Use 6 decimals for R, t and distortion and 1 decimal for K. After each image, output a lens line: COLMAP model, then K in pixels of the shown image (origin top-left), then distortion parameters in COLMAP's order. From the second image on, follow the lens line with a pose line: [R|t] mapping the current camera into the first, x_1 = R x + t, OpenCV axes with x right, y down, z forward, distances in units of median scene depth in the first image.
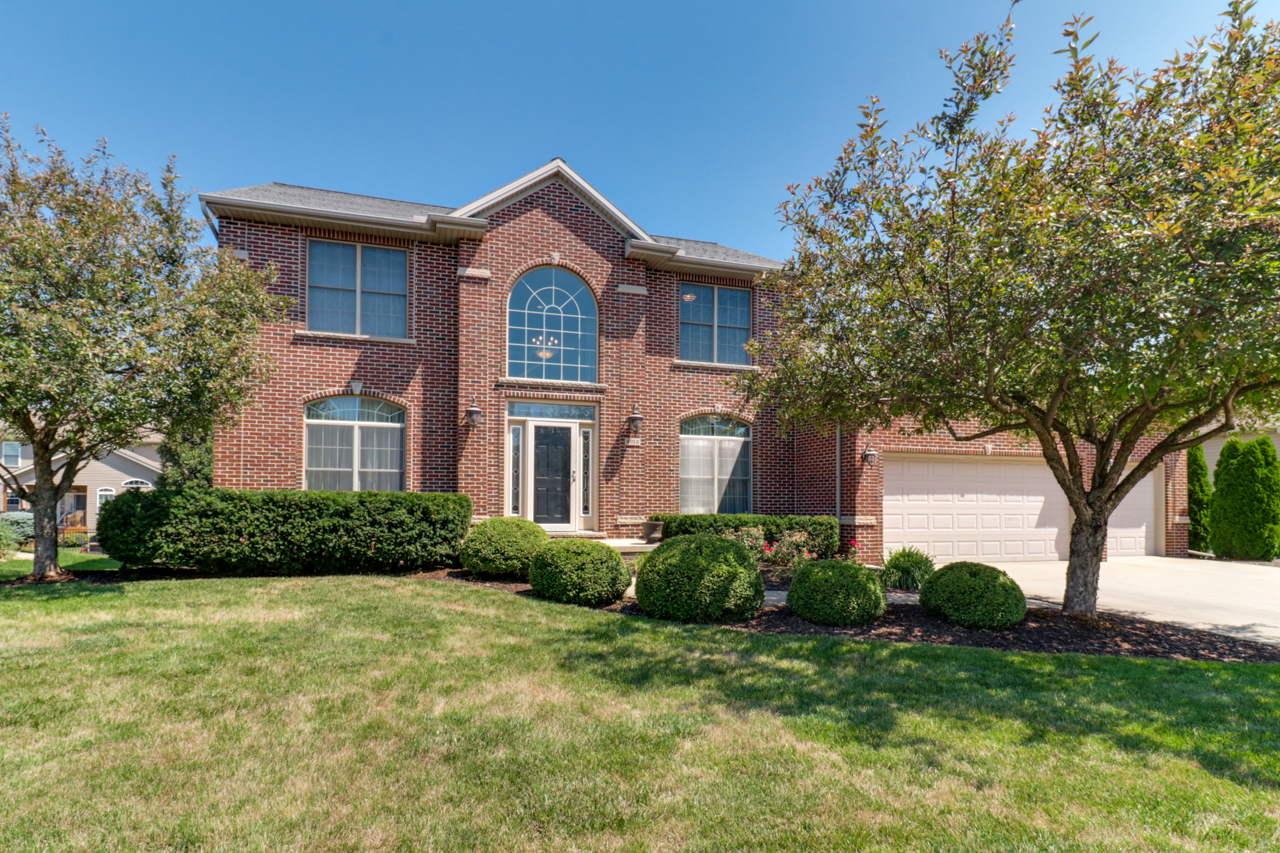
lens RADIAL K [[585.9, 0, 676.3], [0, 585.9, 497.6], [0, 0, 1]] dist [0.001640, -0.000255]
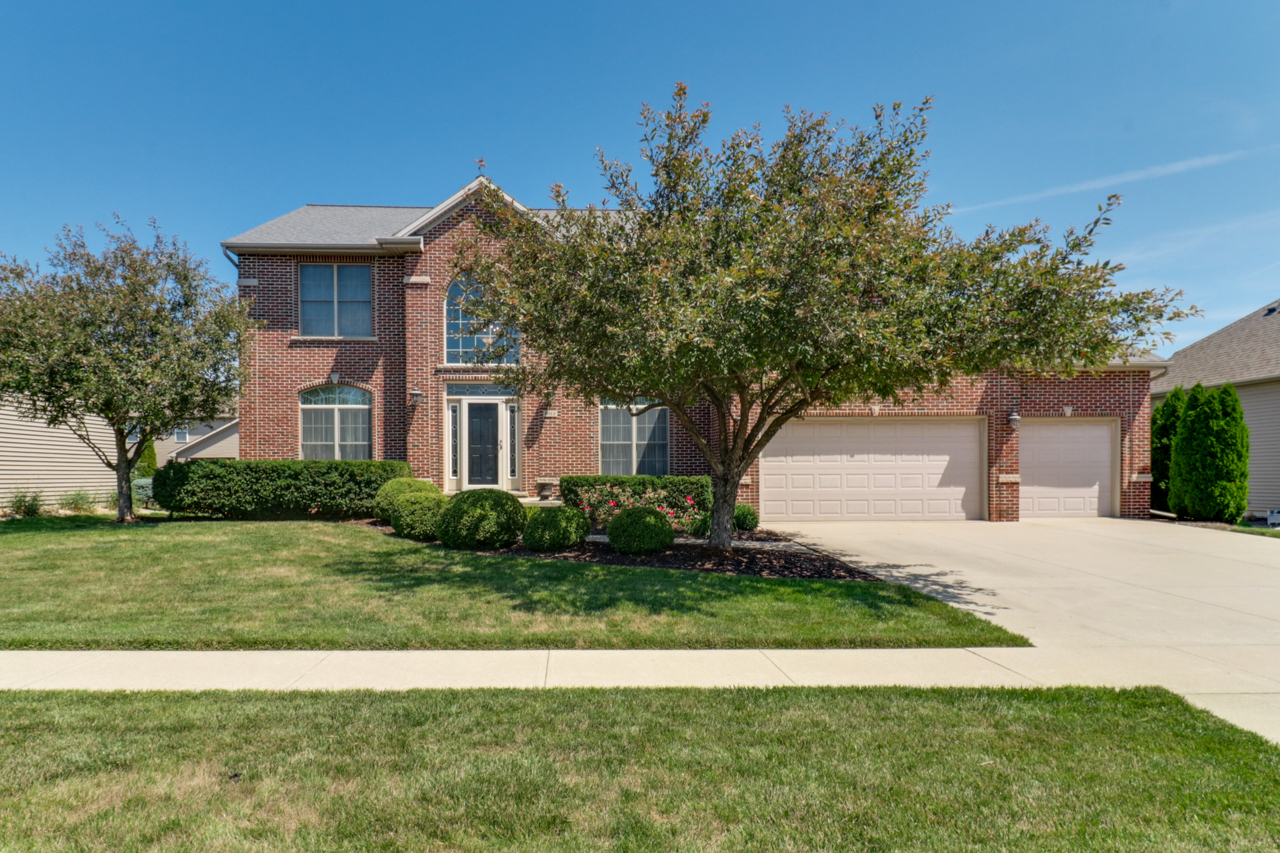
lens RADIAL K [[585.9, 0, 571.7], [0, 585.9, 478.7], [0, 0, 1]] dist [0.001640, -0.000255]
pose [[0.972169, -0.006761, -0.234184, 0.251843], [0.013340, 0.999559, 0.026520, 0.003202], [0.233902, -0.028906, 0.971830, -0.124117]]
